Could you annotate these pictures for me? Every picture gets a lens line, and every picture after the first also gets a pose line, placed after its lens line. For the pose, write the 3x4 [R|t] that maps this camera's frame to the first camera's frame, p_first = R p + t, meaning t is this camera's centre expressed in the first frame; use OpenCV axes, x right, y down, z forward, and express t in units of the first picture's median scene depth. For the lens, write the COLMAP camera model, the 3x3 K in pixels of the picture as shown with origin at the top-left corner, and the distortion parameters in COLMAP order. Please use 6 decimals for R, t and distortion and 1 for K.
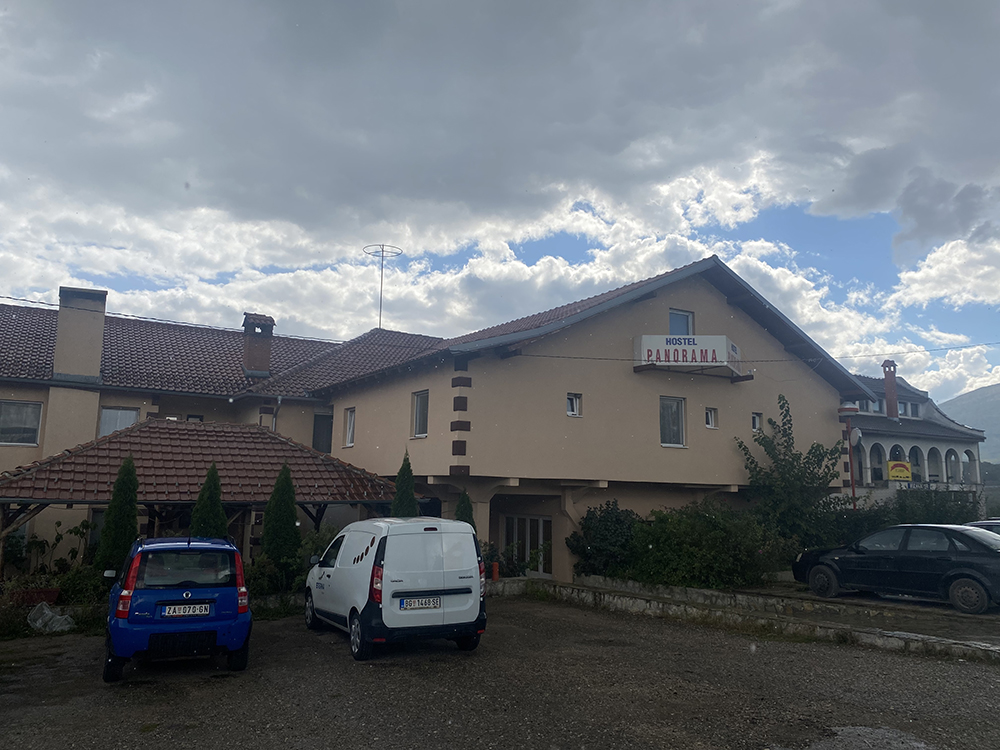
lens RADIAL K [[757.9, 0, 504.8], [0, 757.9, 367.4], [0, 0, 1]] dist [0.041281, -0.042645]
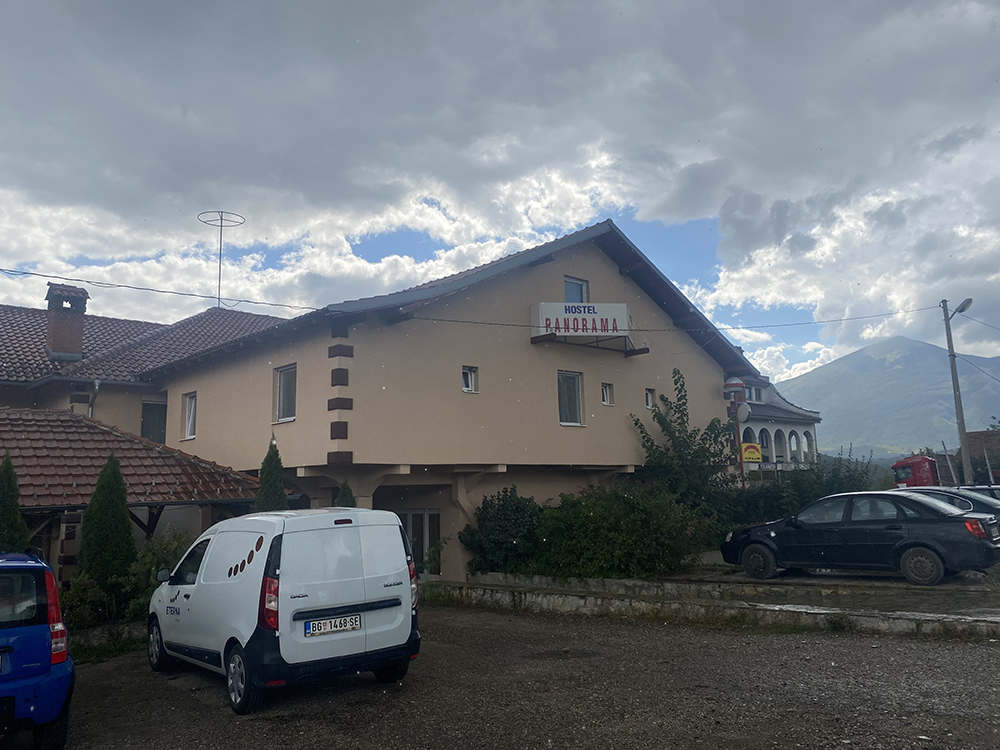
lens RADIAL K [[757.9, 0, 504.8], [0, 757.9, 367.4], [0, 0, 1]] dist [0.041281, -0.042645]
pose [[0.977767, -0.010787, 0.209415, -0.050308], [0.010916, 0.999940, 0.000543, 0.034928], [-0.209409, 0.001755, 0.977827, 0.134013]]
